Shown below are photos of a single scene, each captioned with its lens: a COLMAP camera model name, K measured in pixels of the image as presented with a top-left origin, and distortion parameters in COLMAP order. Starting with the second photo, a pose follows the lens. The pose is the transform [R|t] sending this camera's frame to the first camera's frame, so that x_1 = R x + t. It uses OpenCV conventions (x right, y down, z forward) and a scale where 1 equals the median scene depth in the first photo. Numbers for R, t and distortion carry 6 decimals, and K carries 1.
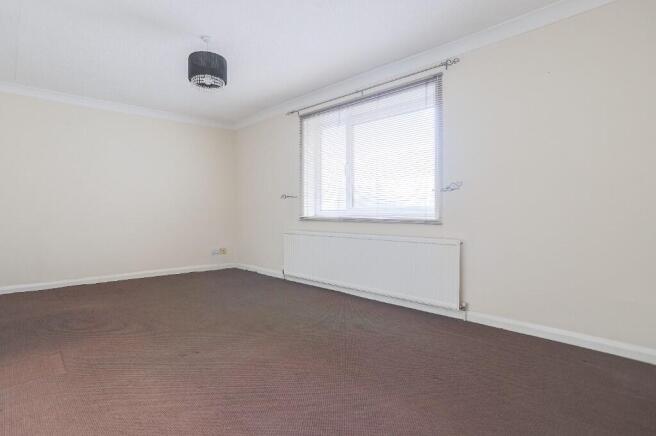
lens RADIAL K [[316.3, 0, 328.0], [0, 316.3, 218.0], [0, 0, 1]] dist [0.000425, 0.000044]
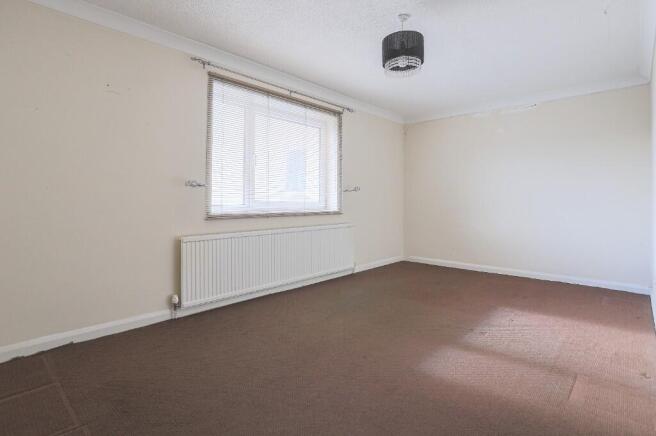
lens RADIAL K [[327.3, 0, 315.4], [0, 327.3, 208.2], [0, 0, 1]] dist [-0.000291, -0.000047]
pose [[0.032593, -0.004511, 0.999459, -0.906693], [0.038047, 0.999271, 0.003269, -0.012371], [-0.998744, 0.037920, 0.032740, 0.830710]]
